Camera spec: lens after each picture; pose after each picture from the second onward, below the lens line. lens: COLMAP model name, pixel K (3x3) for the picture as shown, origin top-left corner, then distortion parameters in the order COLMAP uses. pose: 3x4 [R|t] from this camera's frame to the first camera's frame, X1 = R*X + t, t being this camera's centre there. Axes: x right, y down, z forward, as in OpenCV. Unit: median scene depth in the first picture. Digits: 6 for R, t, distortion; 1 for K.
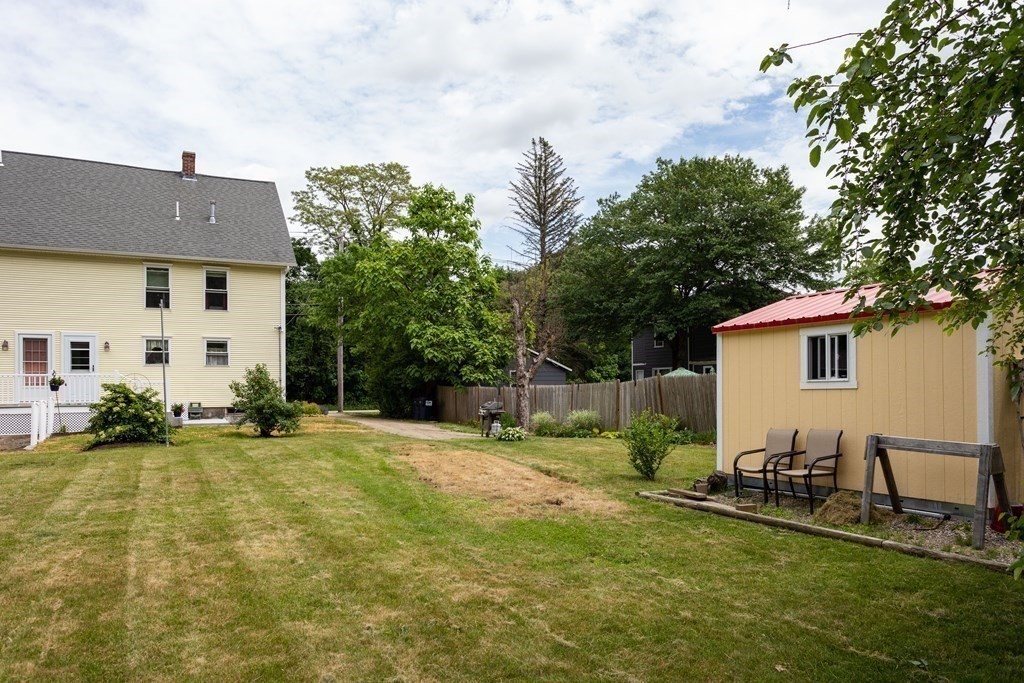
lens RADIAL K [[751.9, 0, 517.1], [0, 751.9, 379.8], [0, 0, 1]] dist [-0.001557, 0.001807]
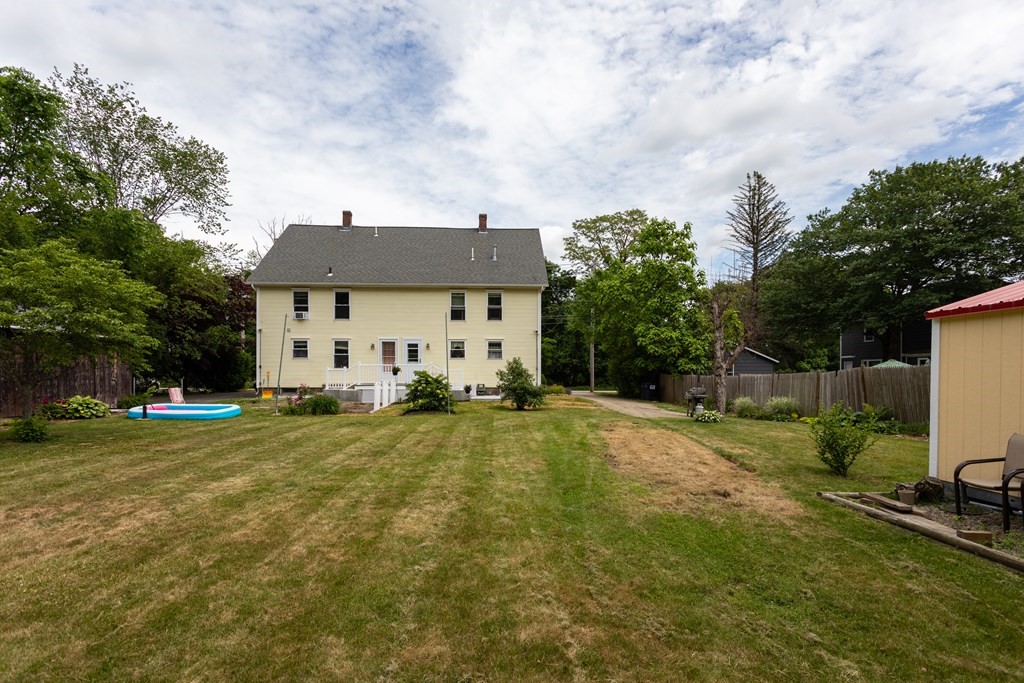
lens RADIAL K [[505.3, 0, 508.2], [0, 505.3, 376.9], [0, 0, 1]] dist [0.009512, 0.000120]
pose [[0.905650, 0.012337, -0.423847, 0.035575], [-0.005331, 0.999829, 0.017710, -0.001287], [0.423993, -0.013780, 0.905561, 0.127732]]
